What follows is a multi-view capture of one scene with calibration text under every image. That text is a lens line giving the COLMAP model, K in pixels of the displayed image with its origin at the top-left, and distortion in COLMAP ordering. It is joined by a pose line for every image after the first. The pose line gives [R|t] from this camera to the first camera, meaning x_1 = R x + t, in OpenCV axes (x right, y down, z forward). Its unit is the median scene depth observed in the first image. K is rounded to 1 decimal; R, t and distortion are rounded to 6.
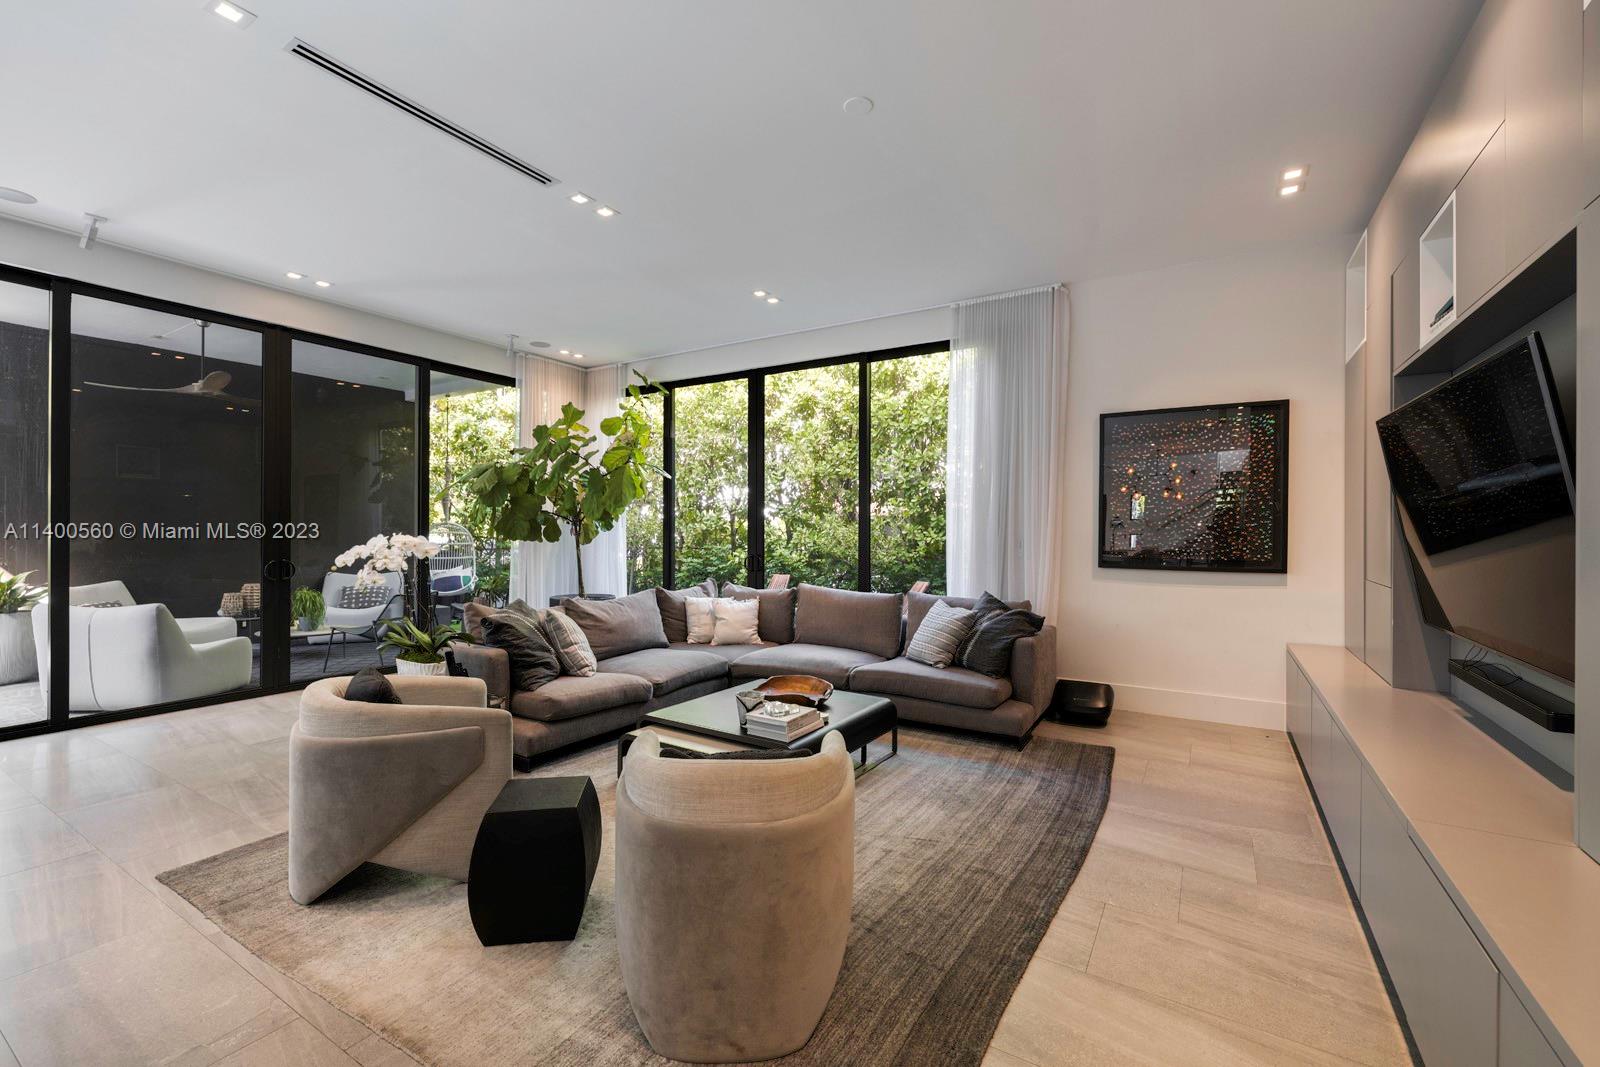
lens RADIAL K [[683.6, 0, 788.5], [0, 683.6, 532.4], [0, 0, 1]] dist [0.002974, -0.000492]
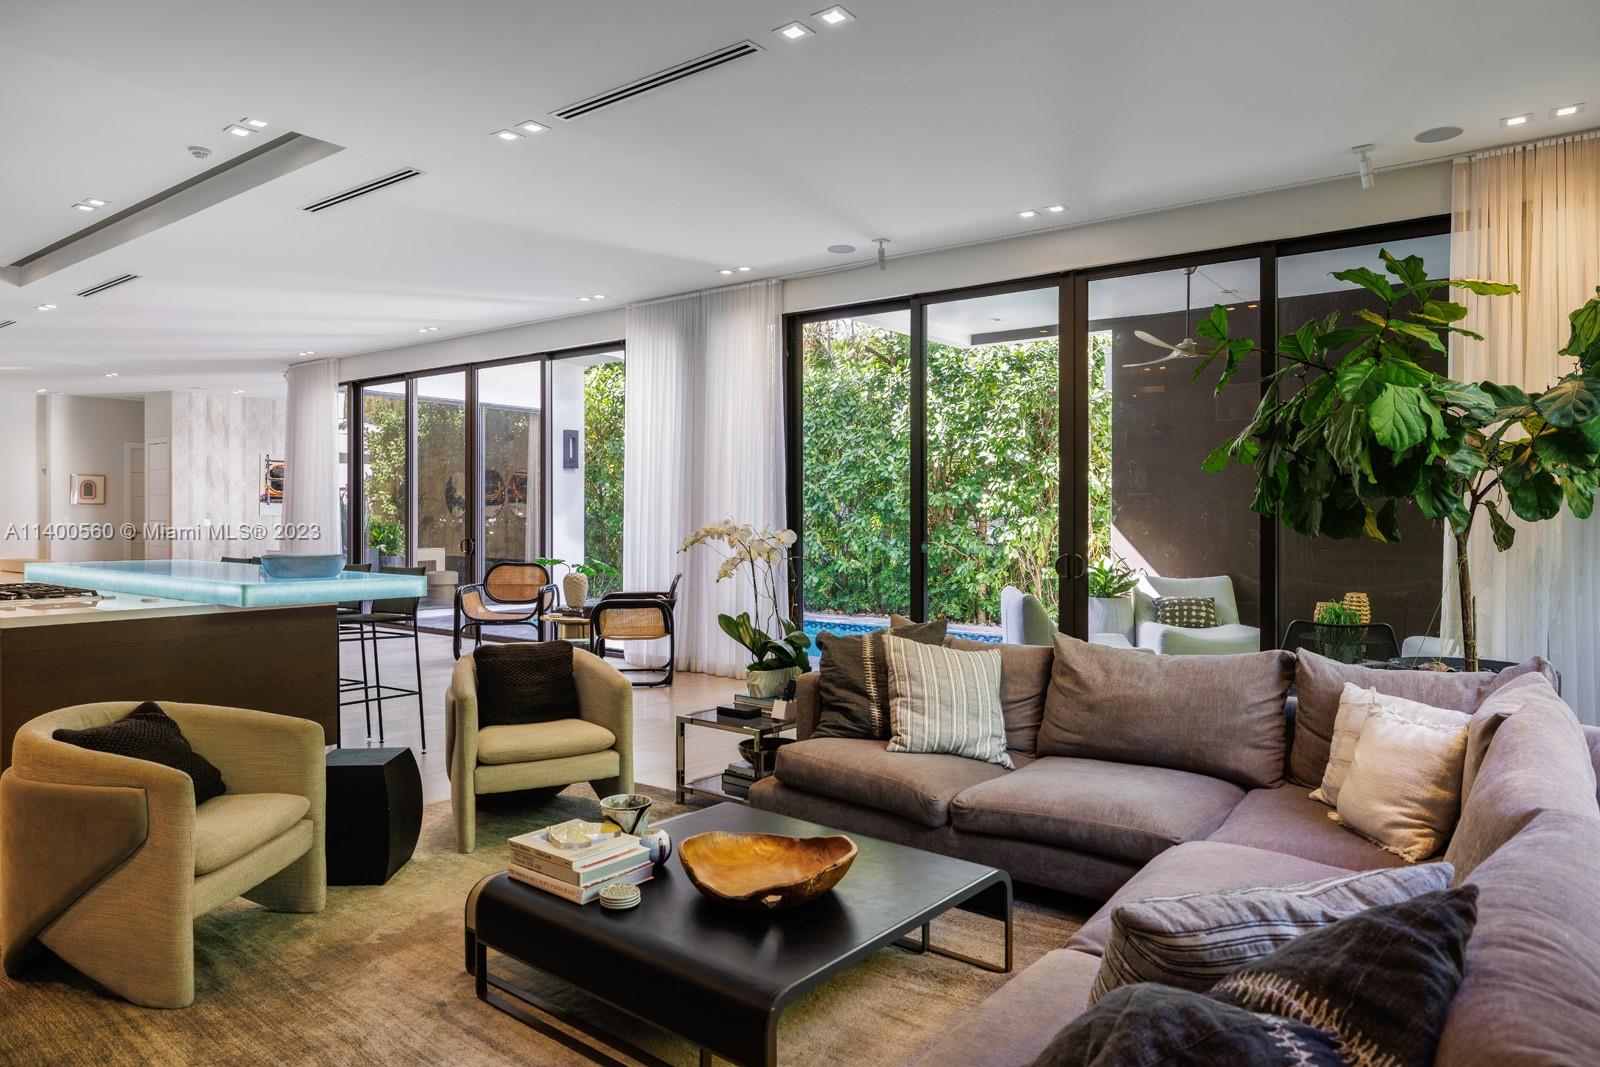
lens RADIAL K [[1026.4, 0, 828.4], [0, 1026.4, 514.3], [0, 0, 1]] dist [-0.009623, 0.002933]
pose [[-0.090029, -0.006929, -0.995915, 0.555491], [-0.001779, 0.999975, -0.006796, 0.001728], [0.995938, 0.001160, -0.090039, 0.881049]]
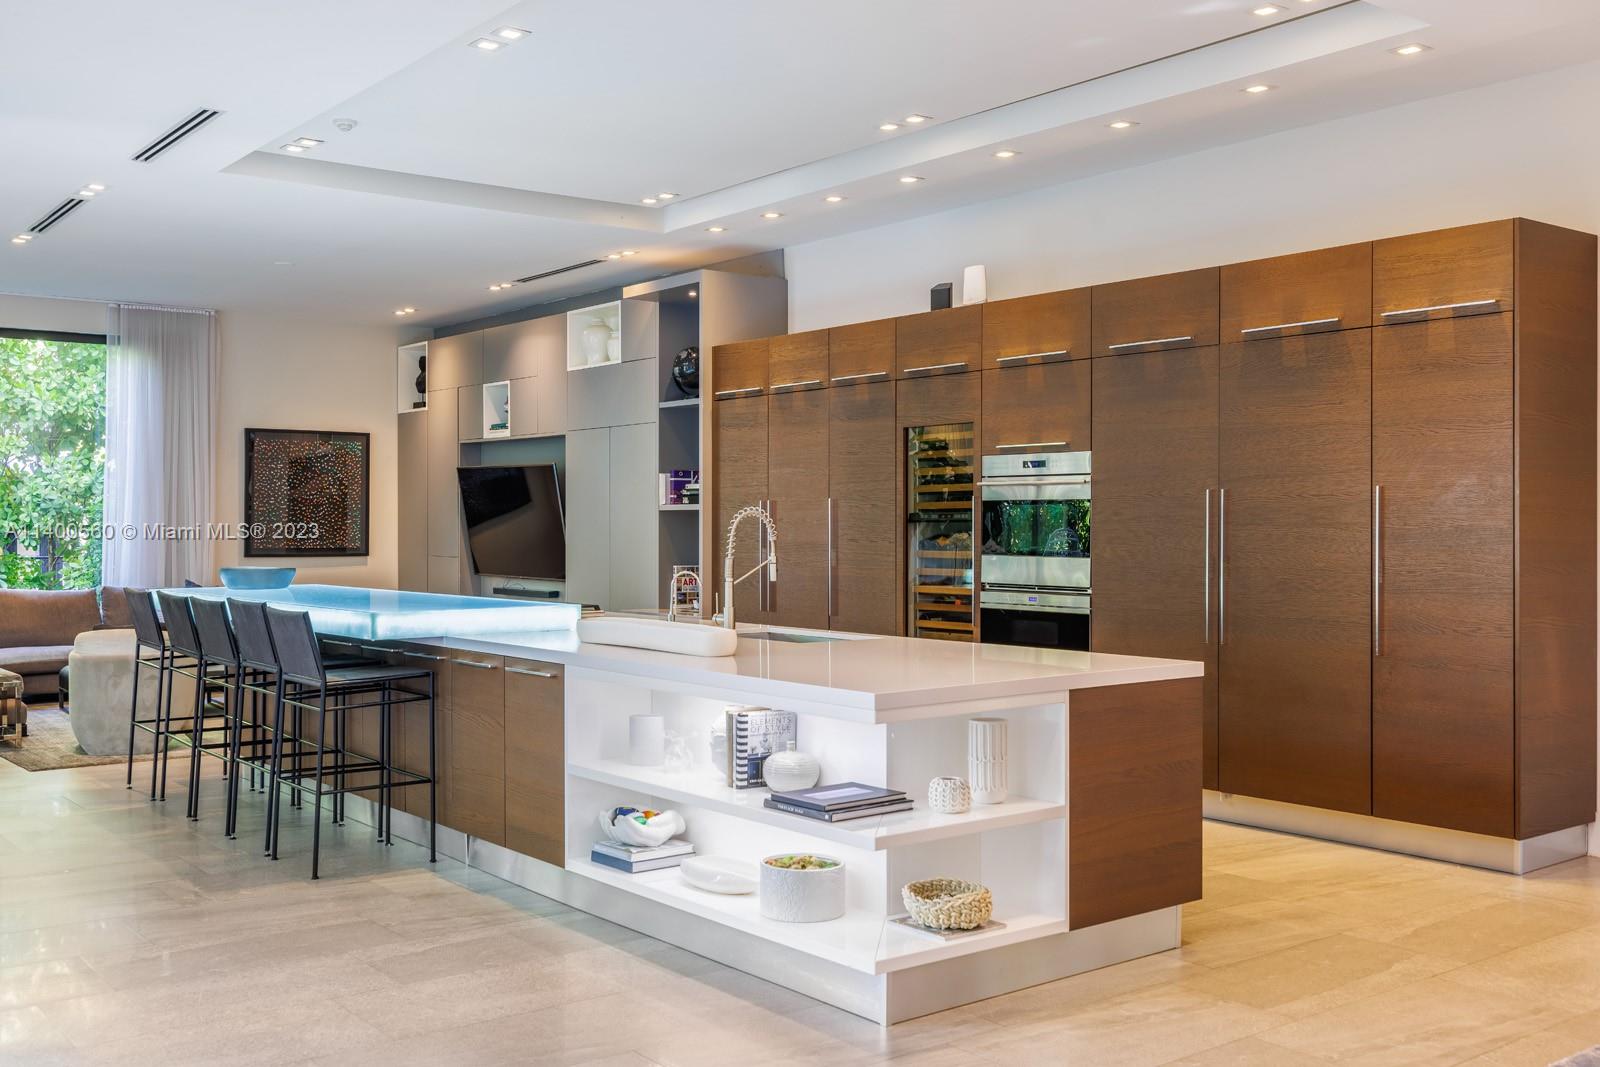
lens RADIAL K [[1559.7, 0, 799.3], [0, 1559.7, 524.2], [0, 0, 1]] dist [0.023322, 0.000000]
pose [[0.338799, -0.005367, 0.940843, -1.732150], [0.001535, 0.999986, 0.005152, -0.017044], [-0.940857, -0.000301, 0.338803, -0.800963]]
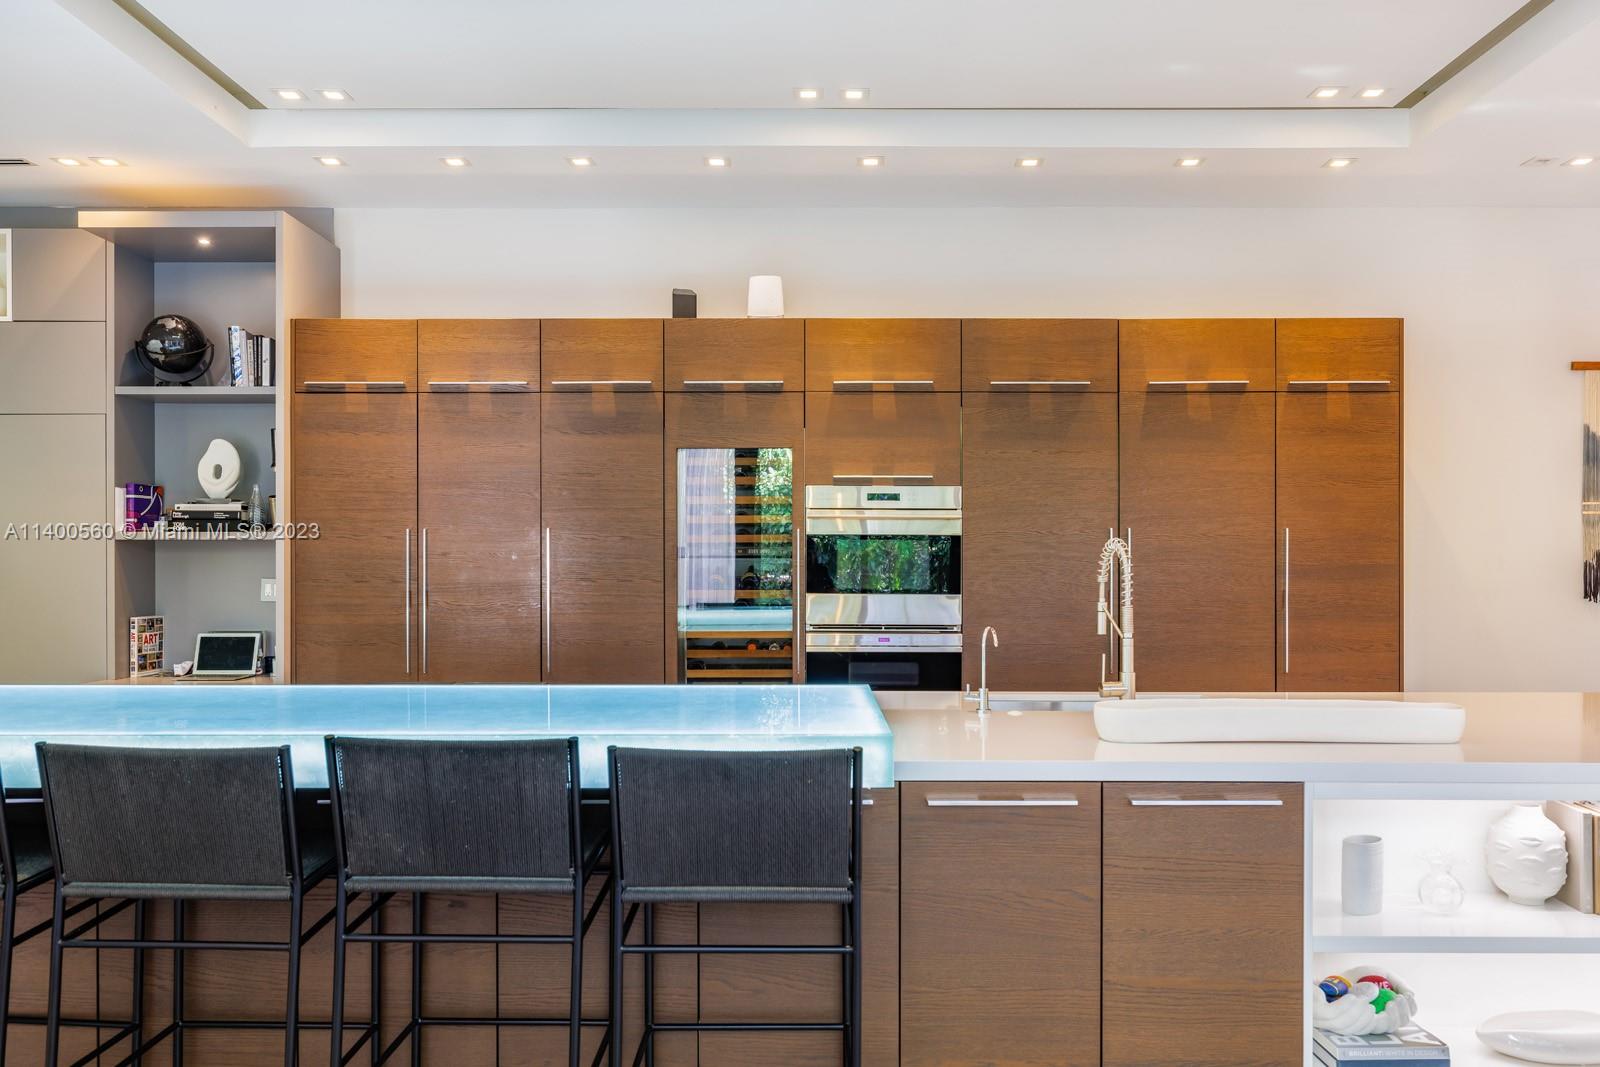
lens RADIAL K [[1208.6, 0, 809.4], [0, 1208.6, 565.6], [0, 0, 1]] dist [0.004052, -0.004407]
pose [[-0.529172, -0.009465, 0.848461, -1.124233], [-0.004539, 0.999955, 0.008323, -0.013168], [-0.848502, 0.000553, -0.529192, 0.163285]]
